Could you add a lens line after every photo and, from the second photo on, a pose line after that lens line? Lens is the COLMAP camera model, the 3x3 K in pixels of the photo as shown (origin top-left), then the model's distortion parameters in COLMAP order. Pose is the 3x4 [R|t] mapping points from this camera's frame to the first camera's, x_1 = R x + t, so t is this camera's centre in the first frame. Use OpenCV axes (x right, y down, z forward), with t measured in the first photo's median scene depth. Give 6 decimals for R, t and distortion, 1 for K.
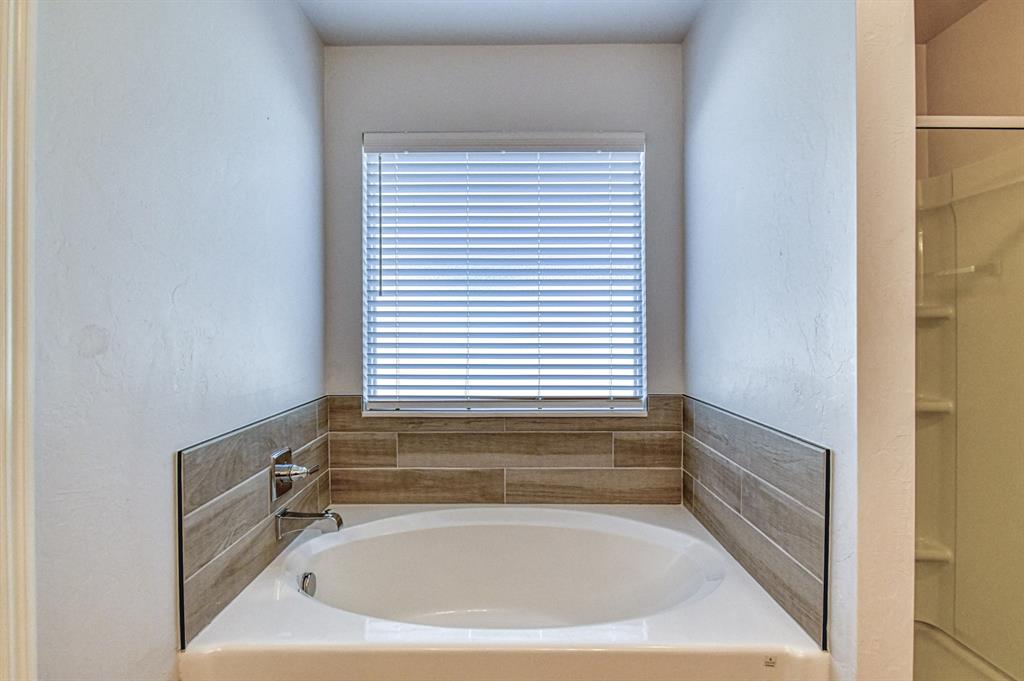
lens RADIAL K [[531.9, 0, 500.8], [0, 531.9, 330.8], [0, 0, 1]] dist [0.006142, -0.012615]
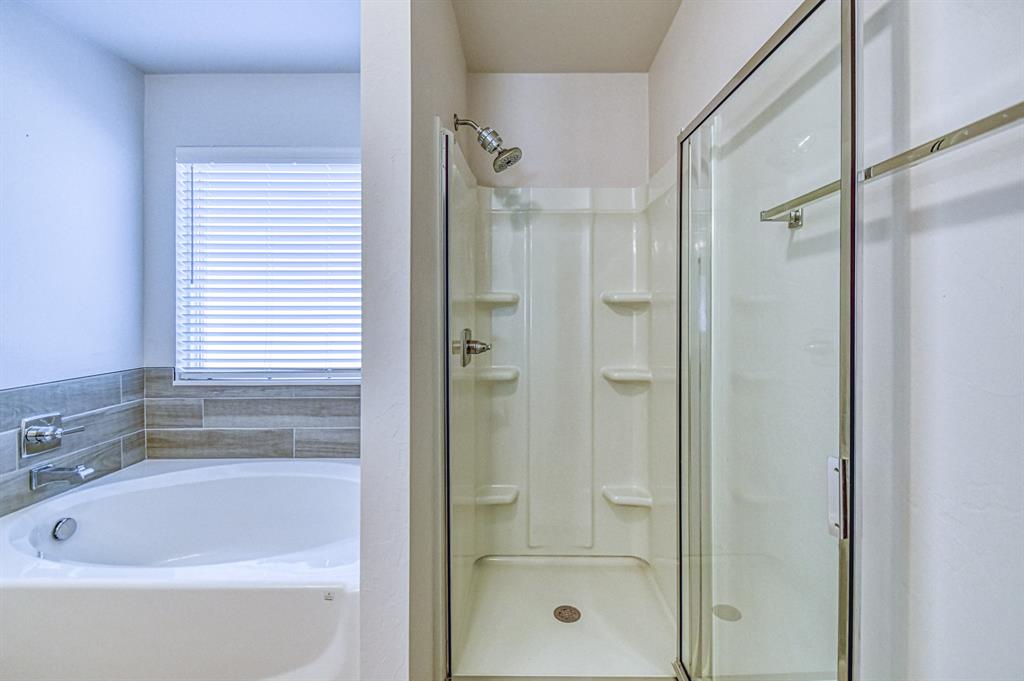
lens RADIAL K [[443.3, 0, 514.6], [0, 443.3, 309.4], [0, 0, 1]] dist [0.003369, 0.000168]
pose [[0.999939, -0.000529, 0.011001, 0.490251], [0.000594, 0.999982, -0.005913, -0.001587], [-0.010997, 0.005919, 0.999922, -0.000664]]
